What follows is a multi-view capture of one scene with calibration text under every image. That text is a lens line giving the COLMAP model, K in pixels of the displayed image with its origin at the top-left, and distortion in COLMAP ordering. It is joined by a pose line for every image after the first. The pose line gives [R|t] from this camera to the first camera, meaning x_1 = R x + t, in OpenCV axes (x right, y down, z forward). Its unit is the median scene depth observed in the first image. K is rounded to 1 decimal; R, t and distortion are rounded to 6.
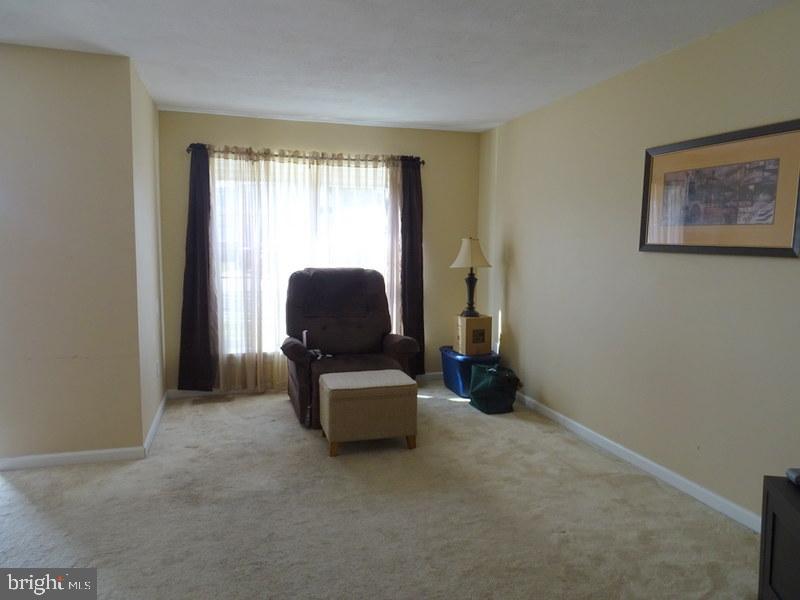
lens RADIAL K [[613.5, 0, 400.0], [0, 613.5, 300.0], [0, 0, 1]] dist [0.004909, 0.004525]
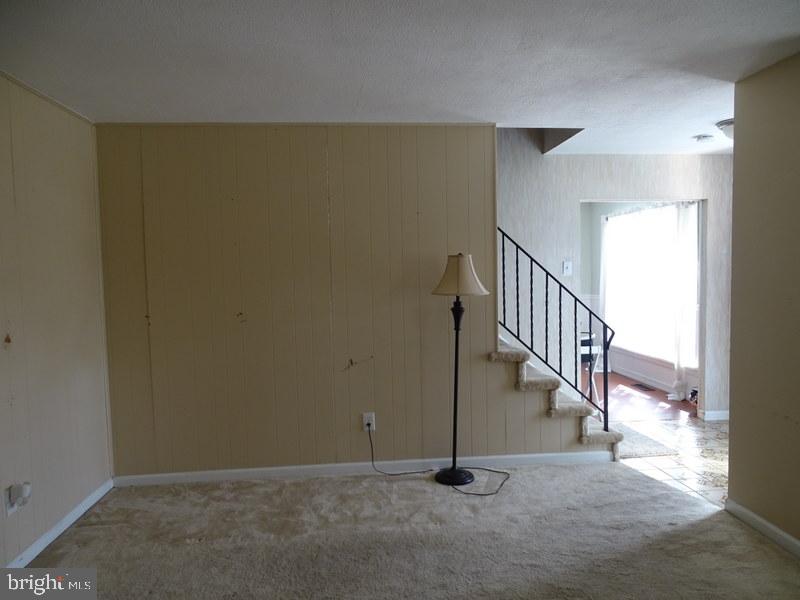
lens RADIAL K [[572.3, 0, 400.0], [0, 572.3, 300.0], [0, 0, 1]] dist [0.027547, -0.002301]
pose [[-0.256627, 0.035971, -0.965841, 0.294443], [-0.067334, 0.996214, 0.054993, -0.060649], [0.964162, 0.079147, -0.253233, 0.555026]]
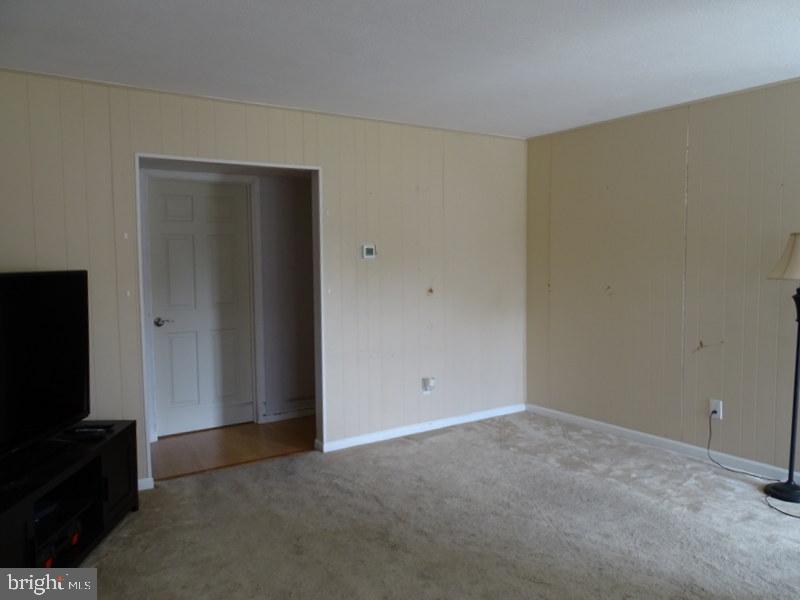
lens RADIAL K [[613.5, 0, 400.0], [0, 613.5, 300.0], [0, 0, 1]] dist [0.004909, 0.004525]
pose [[-0.967509, 0.009844, -0.252646, 0.128807], [-0.029330, 0.988126, 0.150820, -0.104644], [0.251131, 0.153329, -0.955732, 1.040273]]
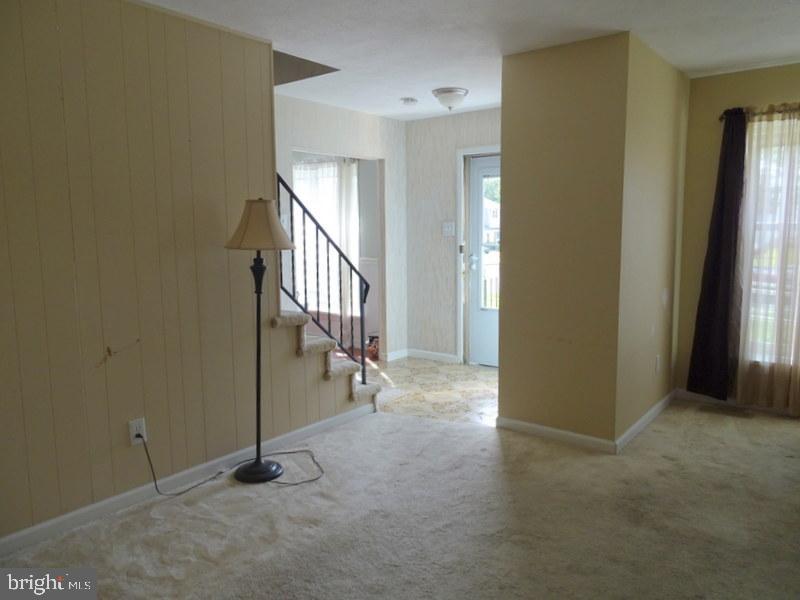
lens RADIAL K [[591.9, 0, 400.0], [0, 591.9, 300.0], [0, 0, 1]] dist [-0.006339, -0.005487]
pose [[0.528876, 0.084702, -0.844462, 0.140165], [-0.051855, 0.996373, 0.067463, -0.023469], [0.847114, 0.008110, 0.531350, 0.185844]]
